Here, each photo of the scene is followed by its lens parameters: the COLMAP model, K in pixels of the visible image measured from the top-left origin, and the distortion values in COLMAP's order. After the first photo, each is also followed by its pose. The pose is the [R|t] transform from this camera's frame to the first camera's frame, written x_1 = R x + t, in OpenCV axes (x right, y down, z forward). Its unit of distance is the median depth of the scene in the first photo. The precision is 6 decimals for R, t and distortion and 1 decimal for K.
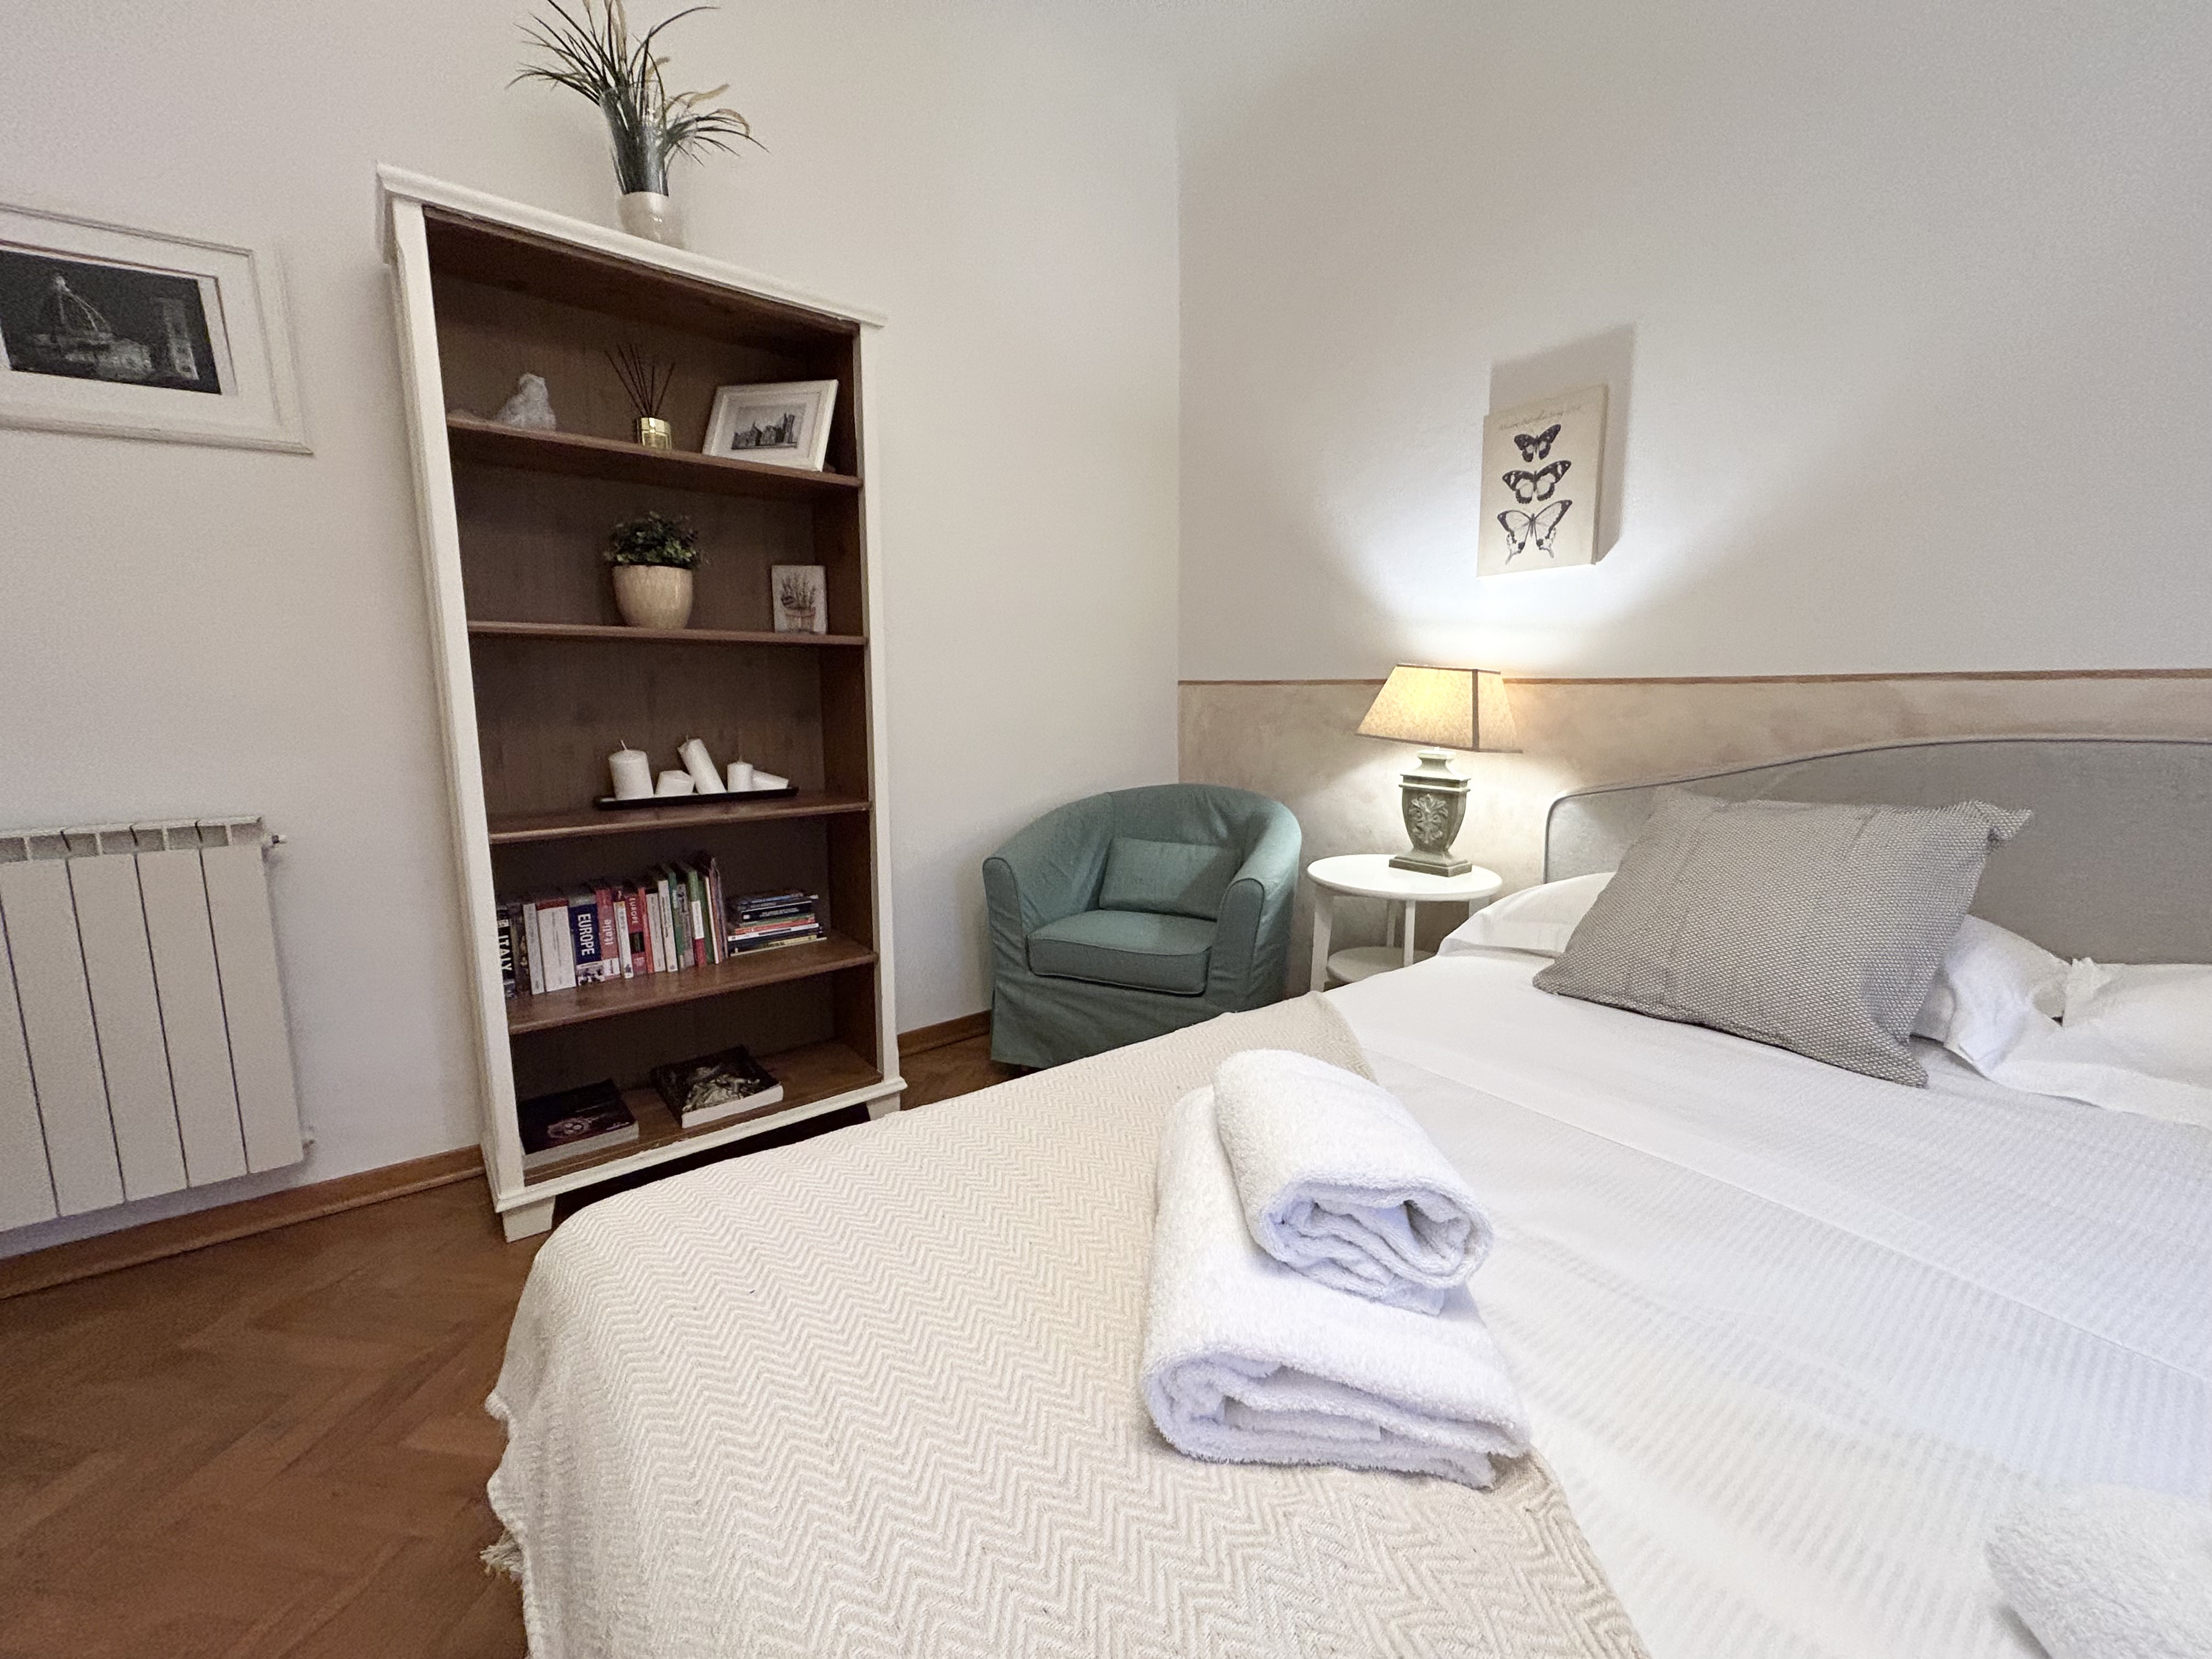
lens RADIAL K [[891.0, 0, 1102.2], [0, 891.0, 824.0], [0, 0, 1]] dist [0.001044, -0.000290]
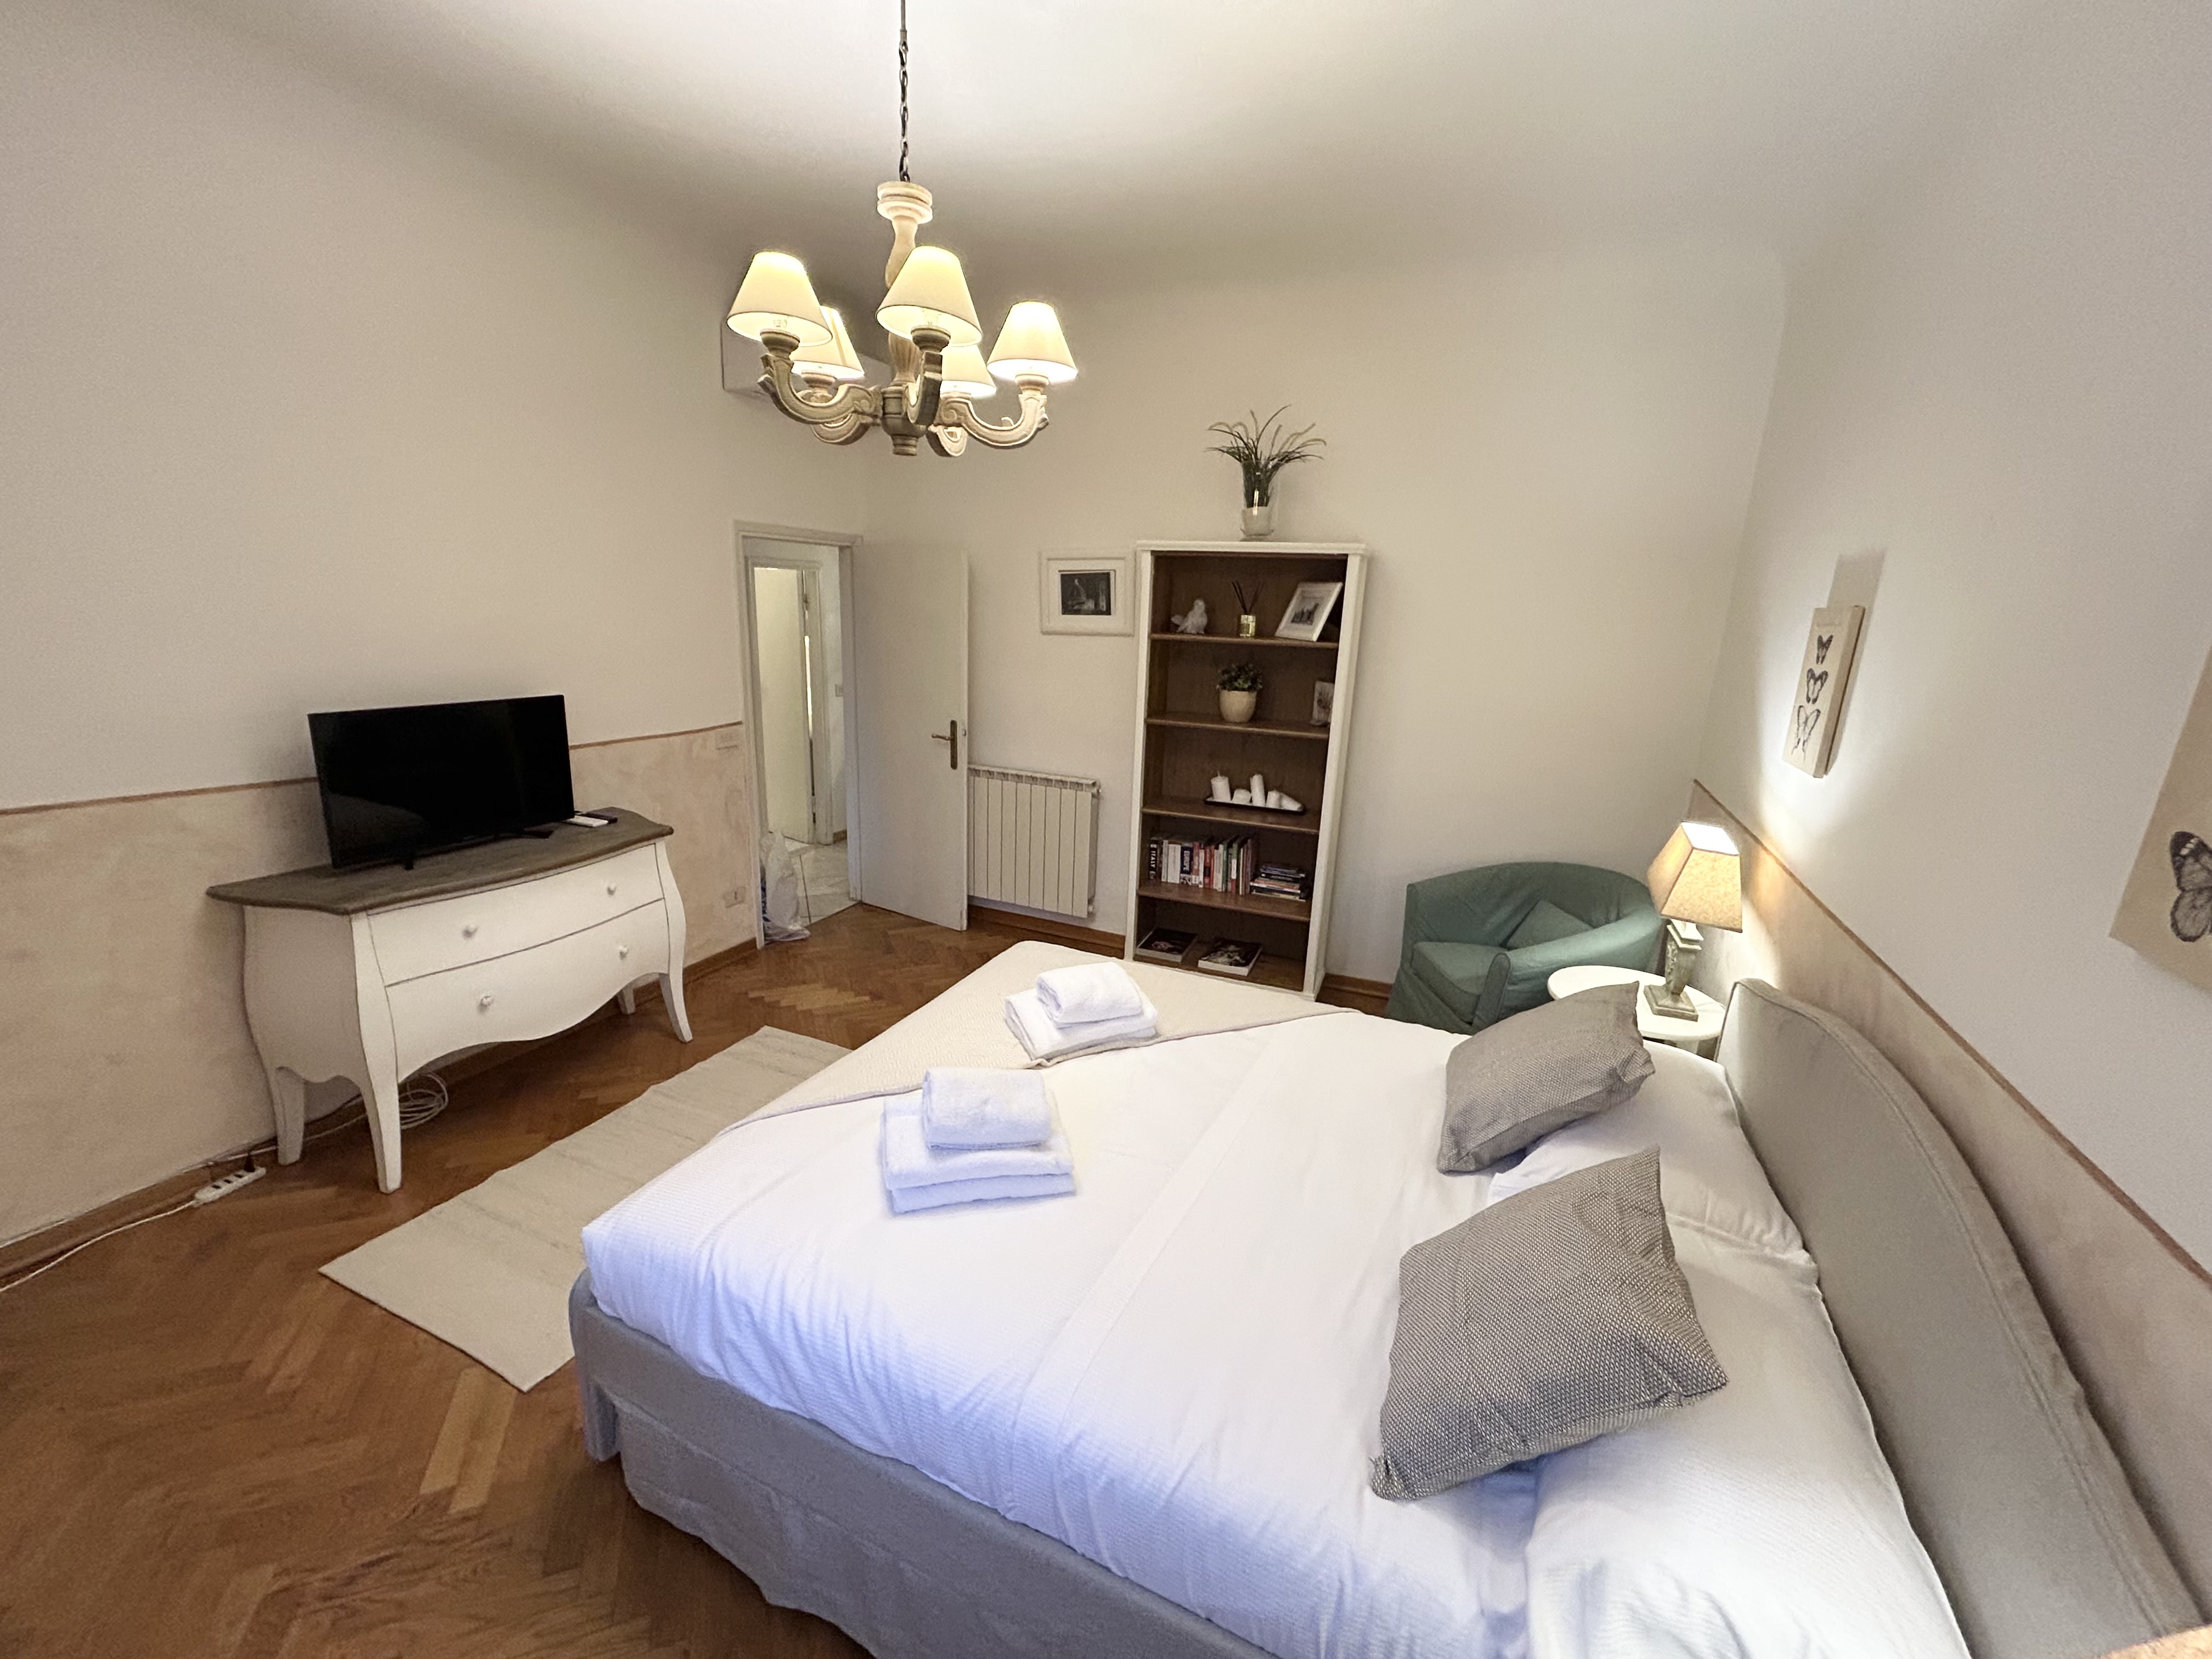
lens RADIAL K [[891.0, 0, 1101.3], [0, 891.0, 834.6], [0, 0, 1]] dist [0.001044, -0.000290]
pose [[0.489320, 0.243855, -0.837318, 1.014378], [-0.165243, 0.968644, 0.185535, -0.278773], [0.856307, 0.047575, 0.514272, -0.230909]]
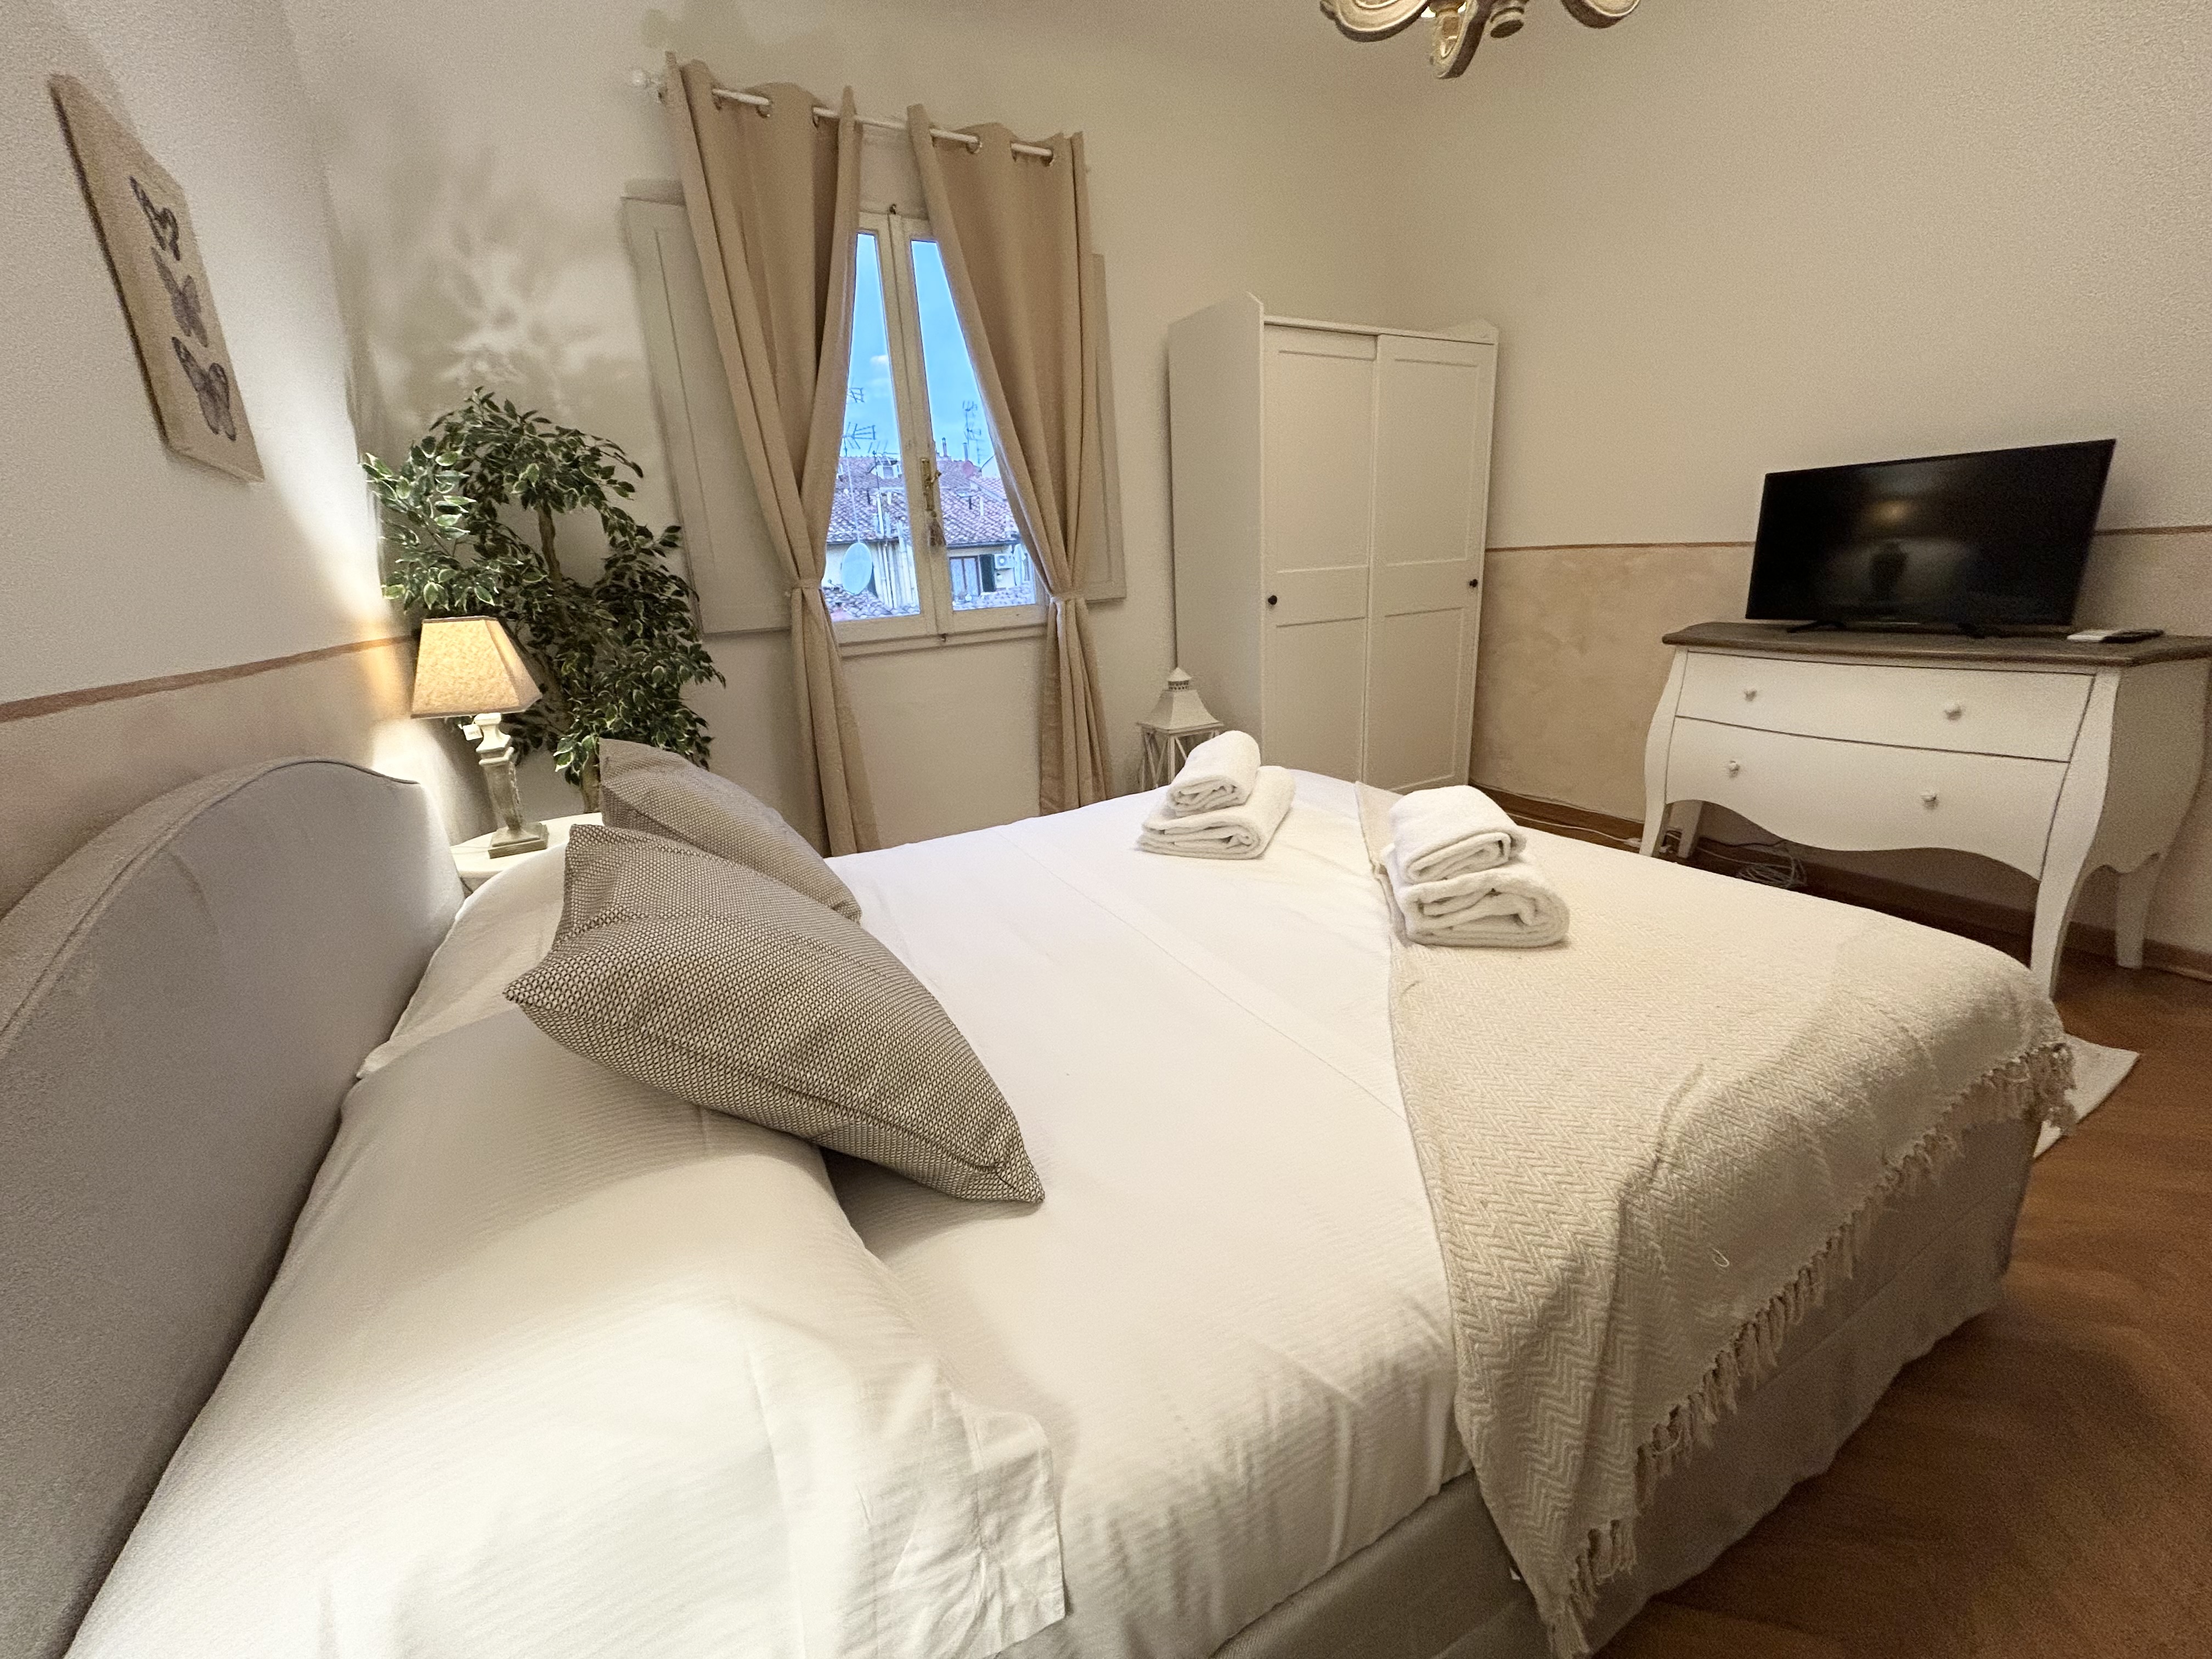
lens RADIAL K [[891.0, 0, 1112.0], [0, 891.0, 820.2], [0, 0, 1]] dist [0.001044, -0.000290]
pose [[-0.989034, 0.024447, 0.145653, 0.256714], [0.082445, 0.909631, 0.407154, -0.193144], [-0.122536, 0.414697, -0.901671, 1.033050]]
